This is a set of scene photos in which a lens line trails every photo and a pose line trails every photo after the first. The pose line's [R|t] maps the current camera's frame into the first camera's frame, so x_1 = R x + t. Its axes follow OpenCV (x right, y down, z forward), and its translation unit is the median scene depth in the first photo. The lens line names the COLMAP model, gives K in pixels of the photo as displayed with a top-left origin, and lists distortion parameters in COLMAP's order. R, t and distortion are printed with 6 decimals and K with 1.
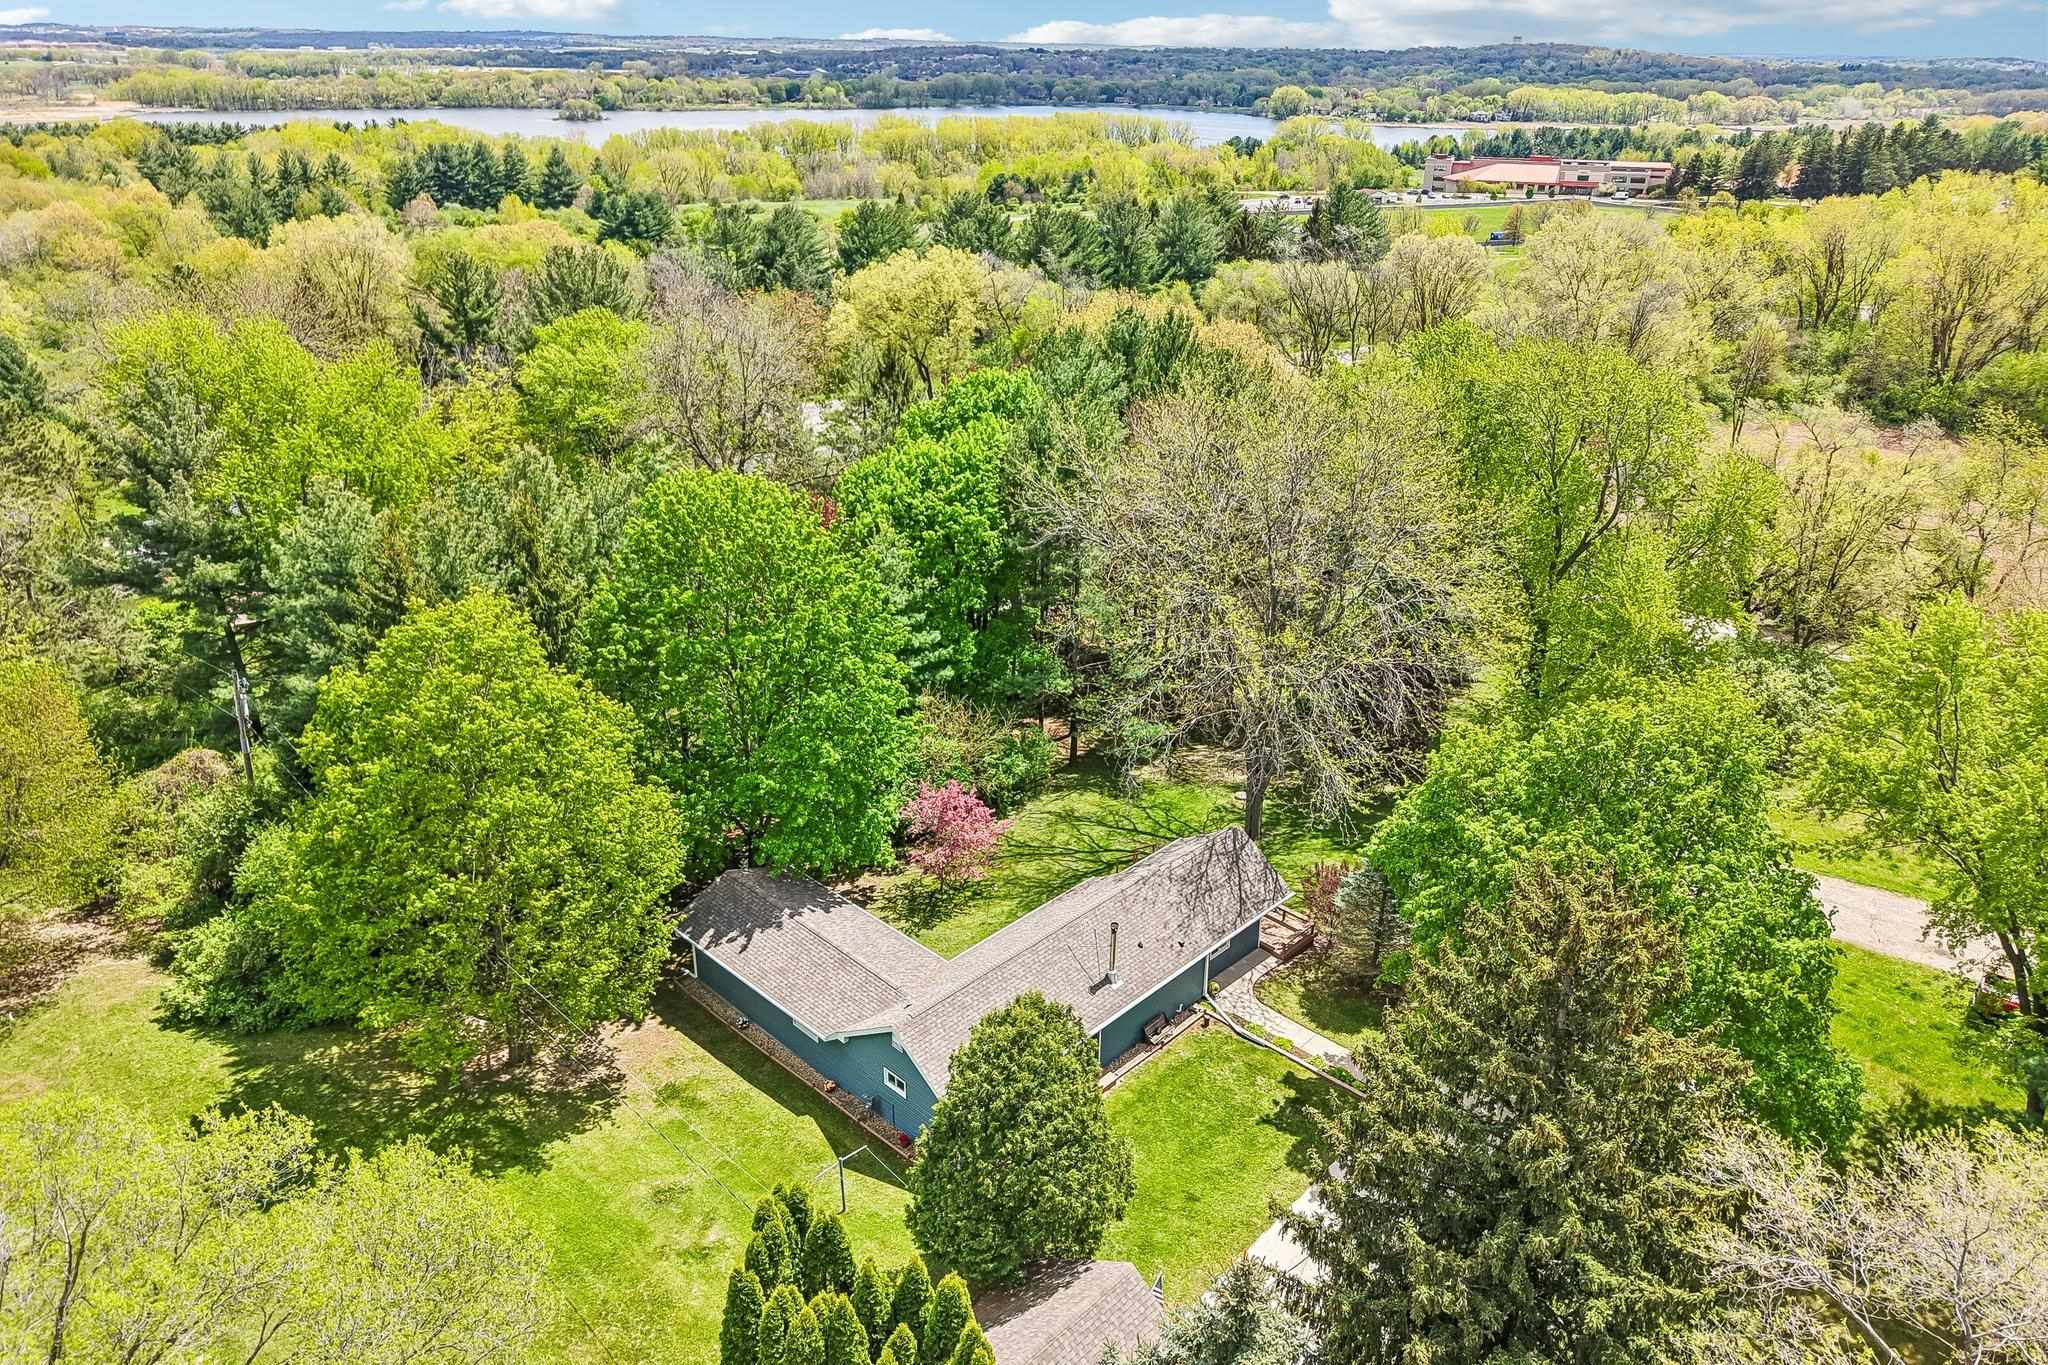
lens RADIAL K [[1373.8, 0, 1030.7], [0, 1373.8, 712.6], [0, 0, 1]] dist [0.025924, -0.019812]
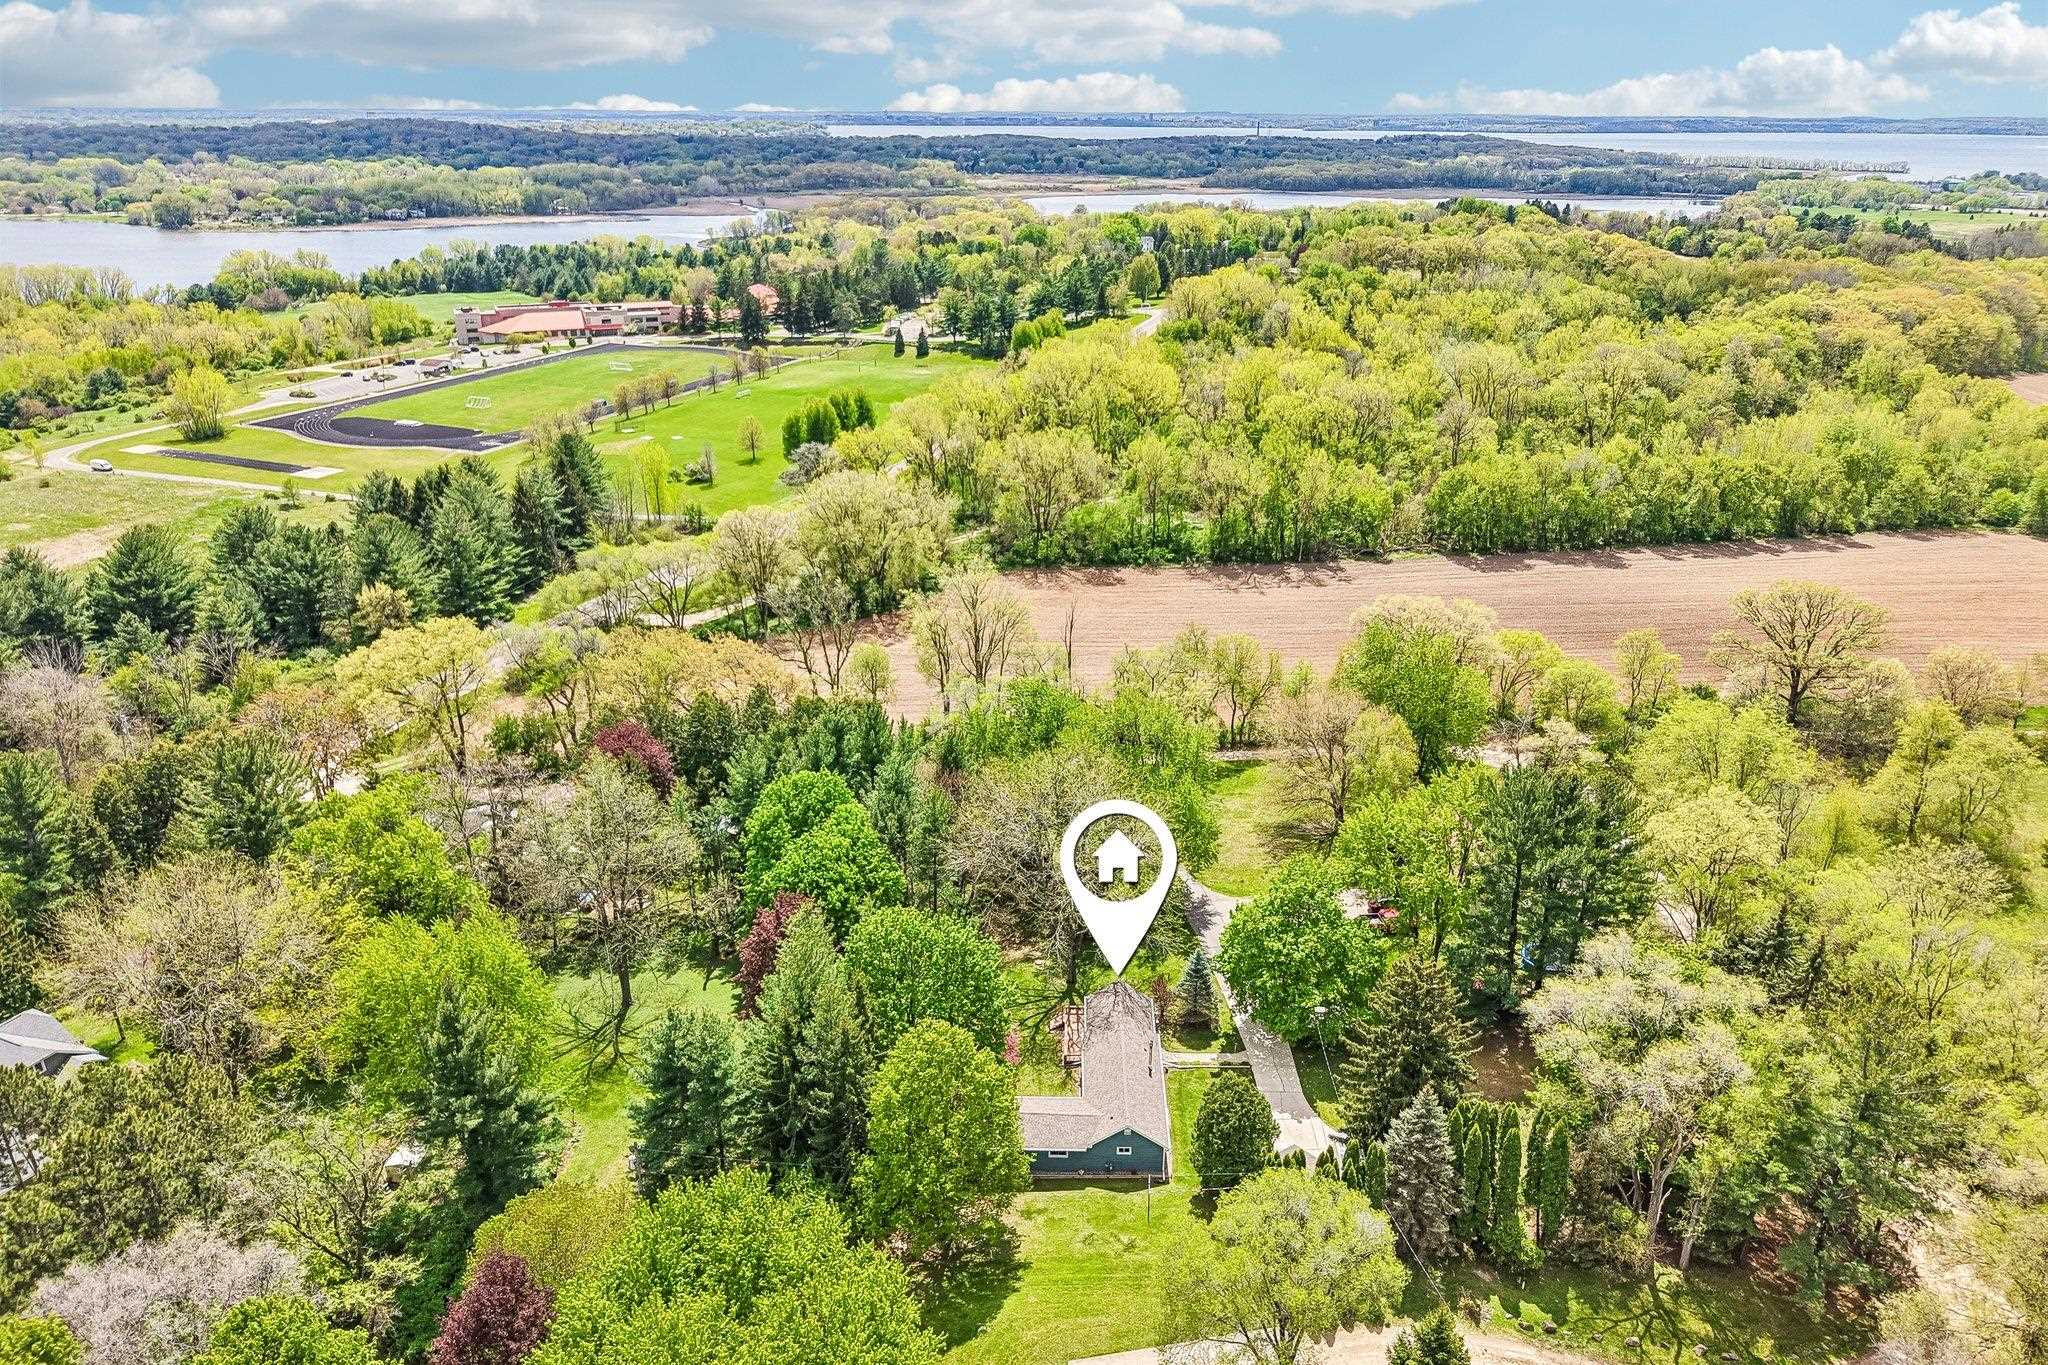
lens RADIAL K [[1383.2, 0, 1096.2], [0, 1383.2, 680.1], [0, 0, 1]] dist [0.021653, -0.030666]
pose [[0.715485, -0.257653, 0.649382, -0.169634], [0.292228, 0.954660, 0.056801, -0.072053], [-0.634574, 0.149127, 0.758338, -0.096339]]
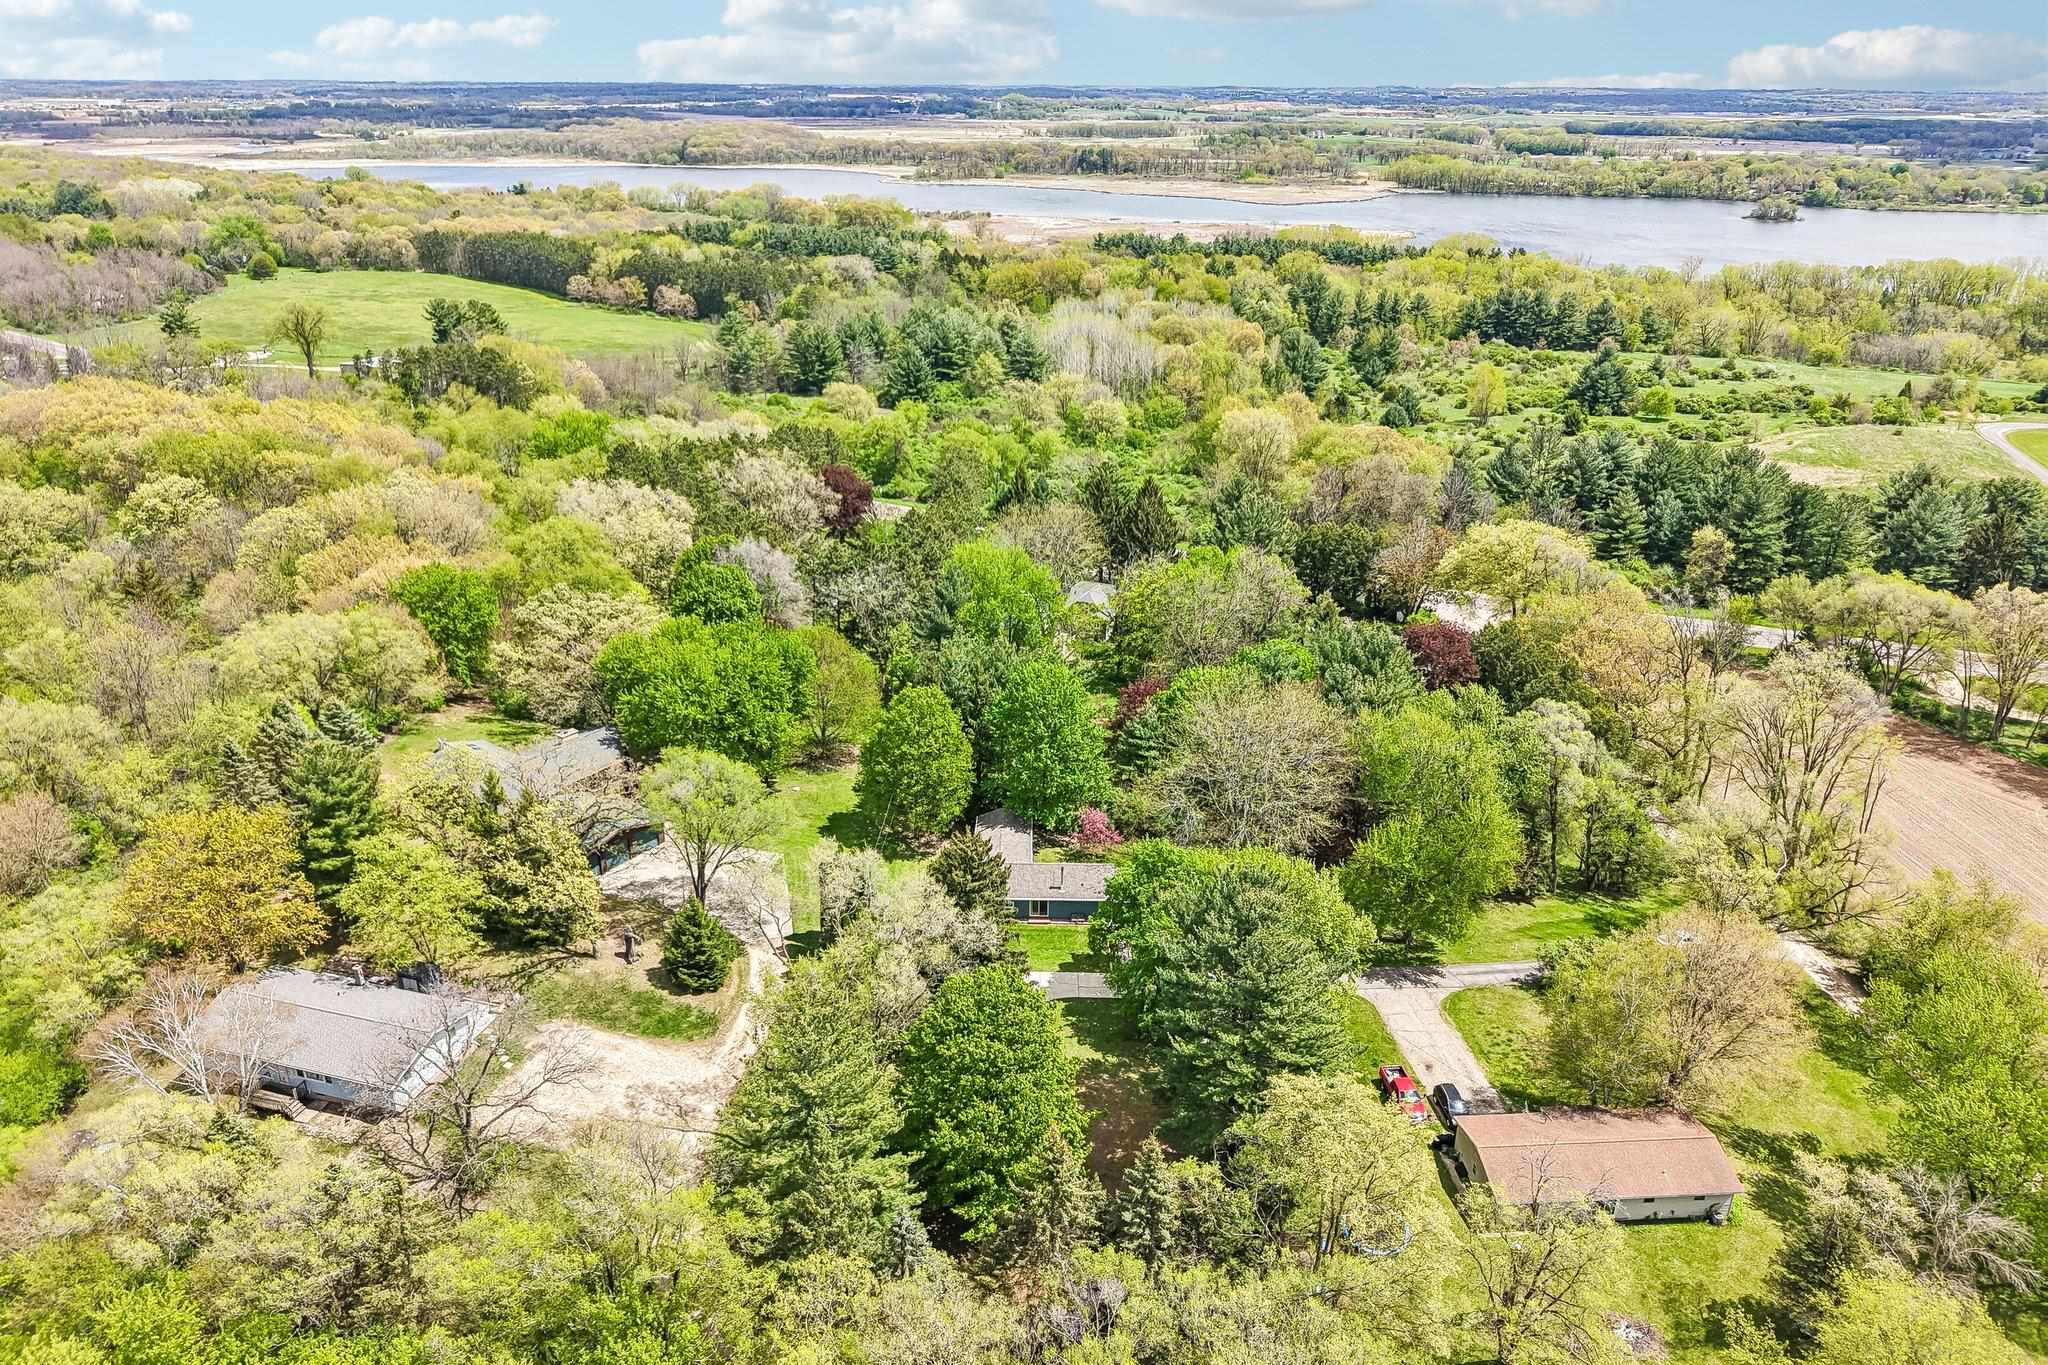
lens RADIAL K [[1413.6, 0, 1024.0], [0, 1413.6, 682.5], [0, 0, 1]] dist [0.030621, -0.032237]
pose [[0.684013, 0.285122, -0.671440, 0.231221], [-0.318400, 0.944836, 0.076856, -0.049413], [0.656314, 0.161216, 0.737063, -0.150574]]
